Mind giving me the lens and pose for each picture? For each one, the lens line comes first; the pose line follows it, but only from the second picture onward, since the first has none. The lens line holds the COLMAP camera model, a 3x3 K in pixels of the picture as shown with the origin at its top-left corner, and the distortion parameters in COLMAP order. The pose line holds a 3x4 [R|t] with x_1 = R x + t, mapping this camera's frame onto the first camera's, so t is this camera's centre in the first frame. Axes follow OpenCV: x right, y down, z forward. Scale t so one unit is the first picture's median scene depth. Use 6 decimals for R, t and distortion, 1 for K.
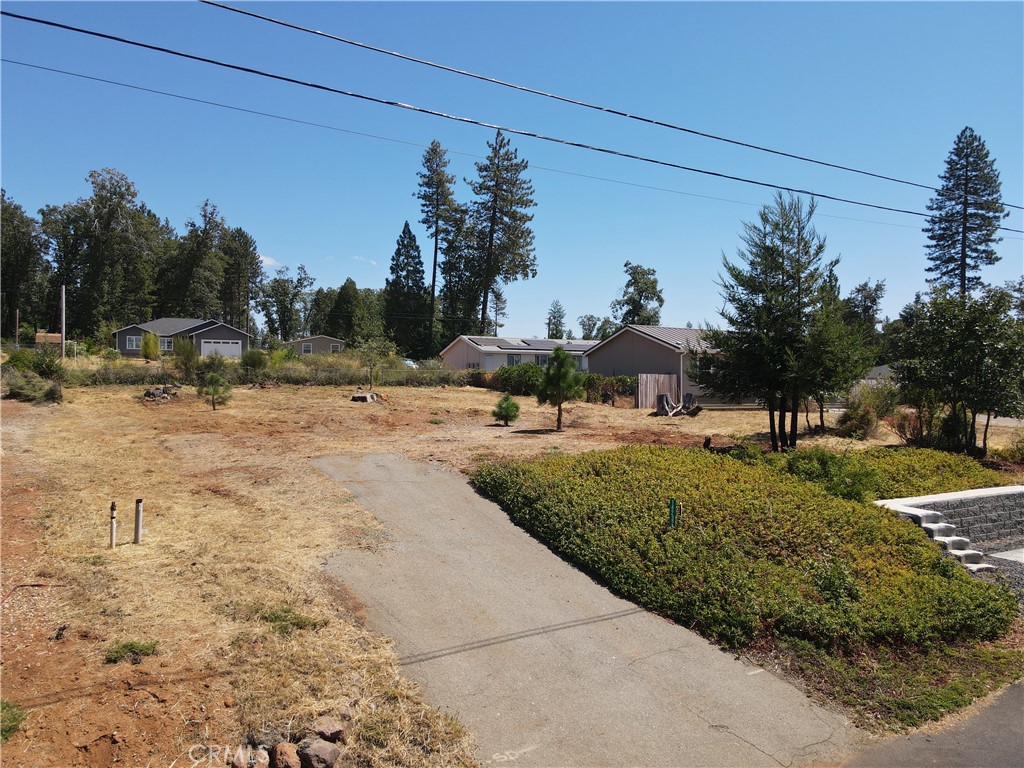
lens RADIAL K [[749.4, 0, 513.9], [0, 749.4, 390.8], [0, 0, 1]] dist [0.012306, 0.011683]
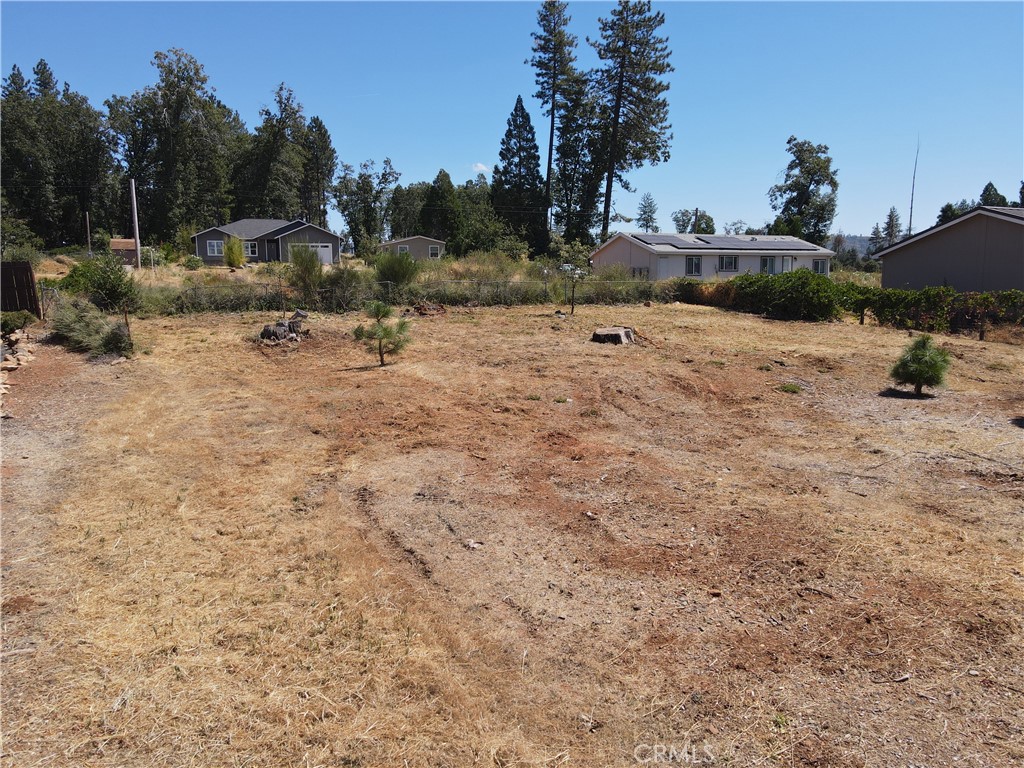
lens RADIAL K [[749.4, 0, 508.2], [0, 749.4, 380.0], [0, 0, 1]] dist [0.012306, 0.011683]
pose [[0.995749, 0.000190, -0.092112, -0.077147], [0.010586, 0.993136, 0.116484, -0.008950], [0.091502, -0.116964, 0.988912, 0.134696]]
